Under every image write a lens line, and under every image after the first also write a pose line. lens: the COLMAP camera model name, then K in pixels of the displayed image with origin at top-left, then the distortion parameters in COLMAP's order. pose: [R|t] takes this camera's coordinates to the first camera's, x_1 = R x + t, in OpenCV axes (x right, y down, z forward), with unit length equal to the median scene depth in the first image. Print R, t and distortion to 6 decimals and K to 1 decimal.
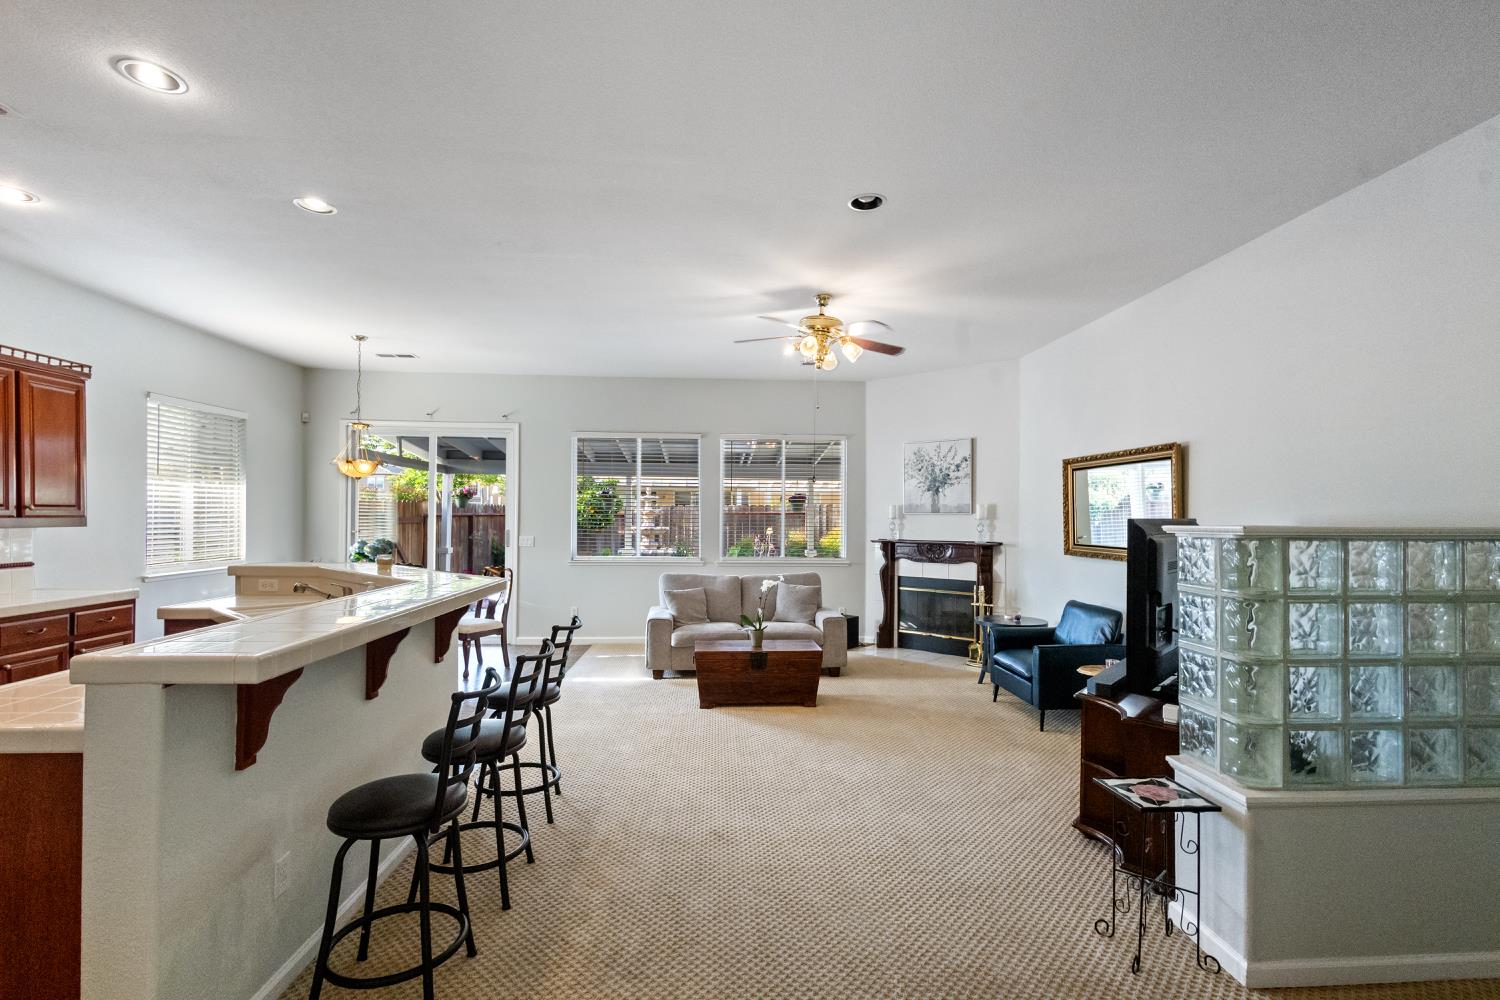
lens RADIAL K [[698.4, 0, 758.8], [0, 698.4, 515.1], [0, 0, 1]] dist [0.010595, -0.002804]
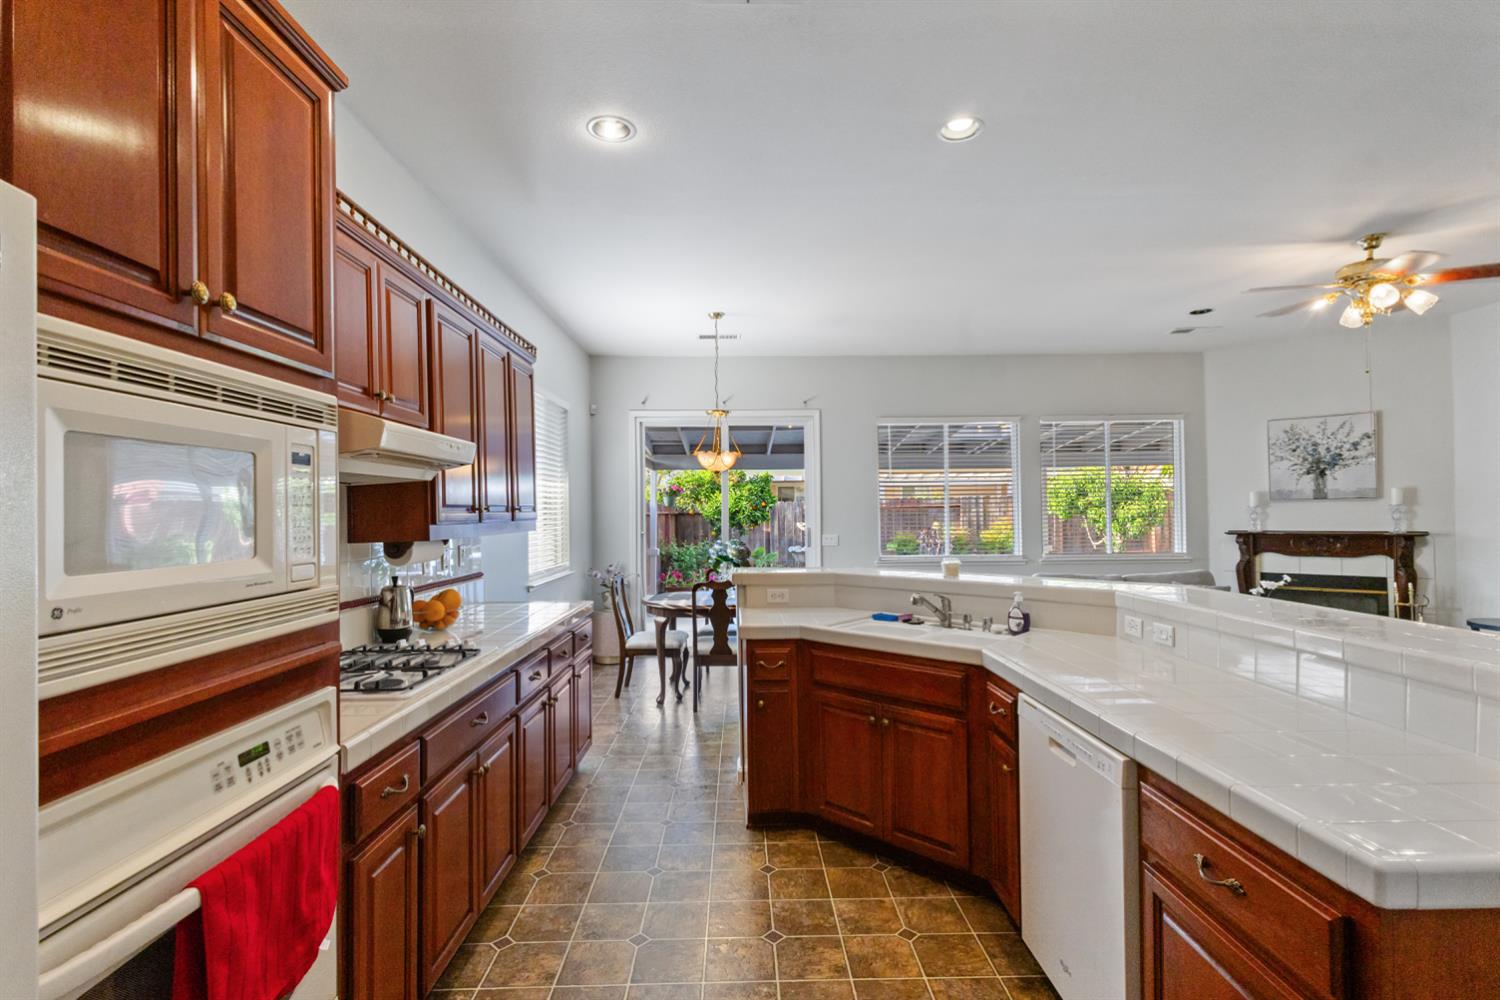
lens RADIAL K [[698.4, 0, 737.6], [0, 698.4, 497.2], [0, 0, 1]] dist [0.010595, -0.002804]
pose [[0.998961, -0.019752, -0.041079, -0.433680], [0.018860, 0.999580, -0.021980, -0.000124], [0.041496, 0.021182, 0.998914, 0.097902]]
